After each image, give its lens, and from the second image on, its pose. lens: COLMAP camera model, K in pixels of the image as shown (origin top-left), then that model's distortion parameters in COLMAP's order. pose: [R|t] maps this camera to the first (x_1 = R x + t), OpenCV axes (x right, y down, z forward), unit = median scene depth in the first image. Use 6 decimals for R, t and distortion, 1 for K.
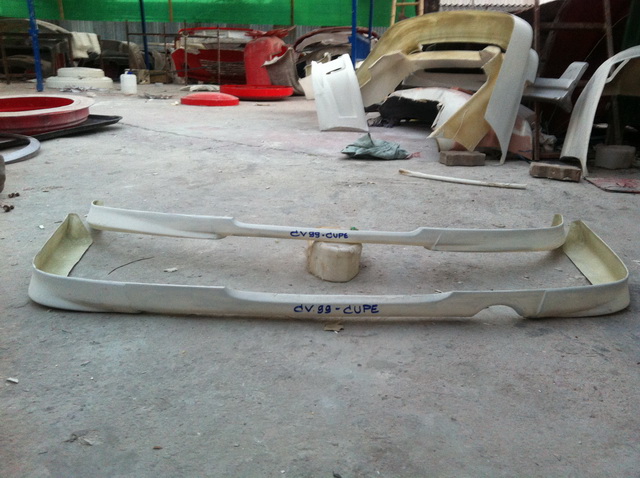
lens RADIAL K [[619.9, 0, 320.7], [0, 619.9, 234.1], [0, 0, 1]] dist [0.000942, 0.000000]
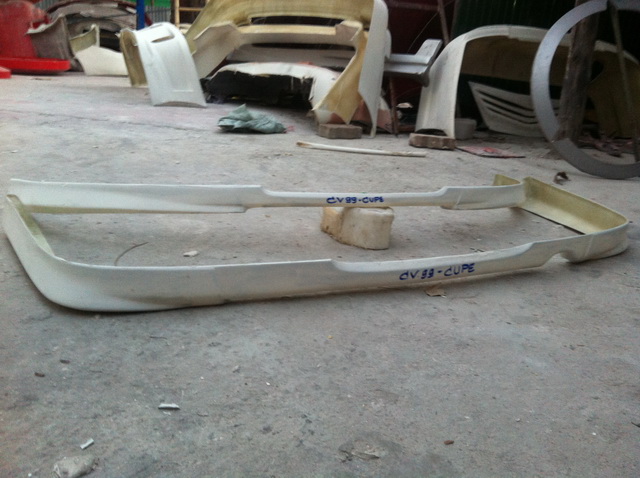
lens RADIAL K [[619.9, 0, 320.6], [0, 619.9, 244.5], [0, 0, 1]] dist [0.000942, 0.000000]
pose [[0.901322, -0.084042, 0.424919, -0.245978], [0.070503, 0.996379, 0.047521, 0.010881], [-0.427374, -0.012873, 0.903983, 0.110254]]
